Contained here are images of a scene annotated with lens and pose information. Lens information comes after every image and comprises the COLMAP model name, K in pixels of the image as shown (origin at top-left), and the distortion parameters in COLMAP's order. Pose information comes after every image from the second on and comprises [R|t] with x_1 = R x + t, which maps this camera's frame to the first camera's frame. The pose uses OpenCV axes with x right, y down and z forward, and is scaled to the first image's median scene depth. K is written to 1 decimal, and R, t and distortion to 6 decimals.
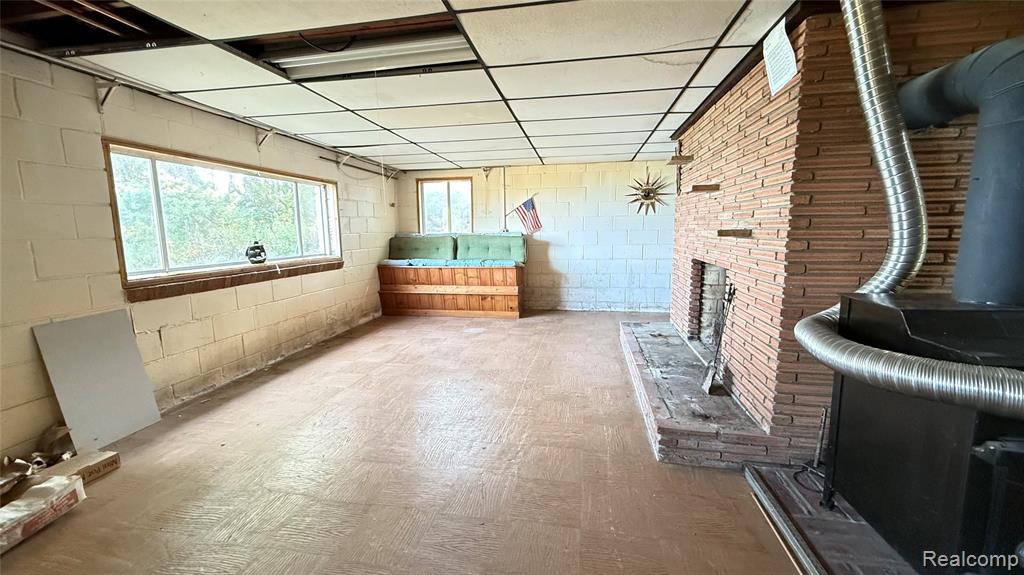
lens RADIAL K [[411.0, 0, 505.8], [0, 411.0, 286.0], [0, 0, 1]] dist [0.004361, 0.000443]
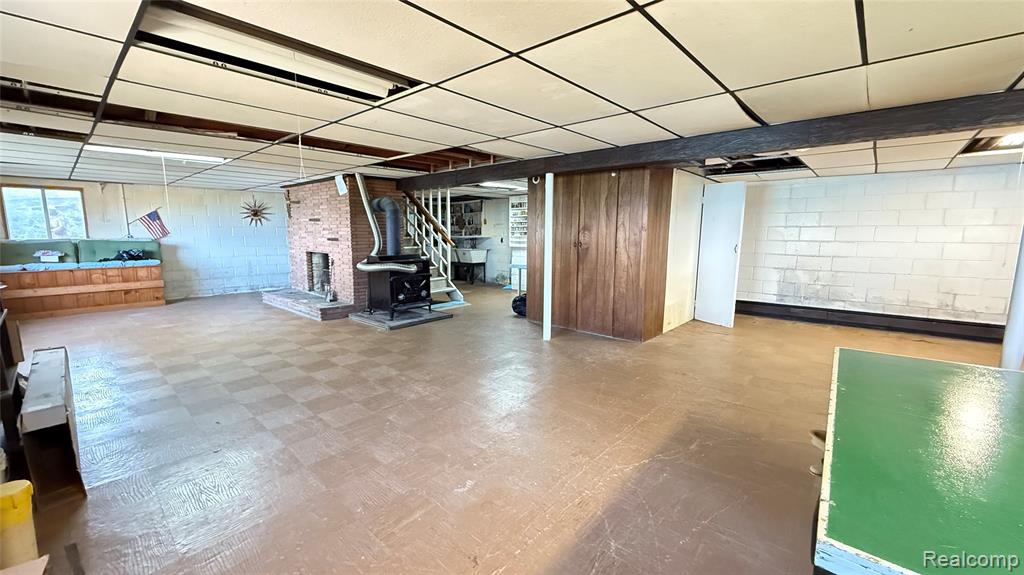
lens RADIAL K [[411.0, 0, 509.5], [0, 411.0, 288.5], [0, 0, 1]] dist [0.004361, 0.000443]
pose [[0.522220, -0.105787, 0.846224, -0.764128], [0.108220, 0.992475, 0.057285, 0.109019], [-0.845917, 0.061664, 0.529738, -0.926407]]
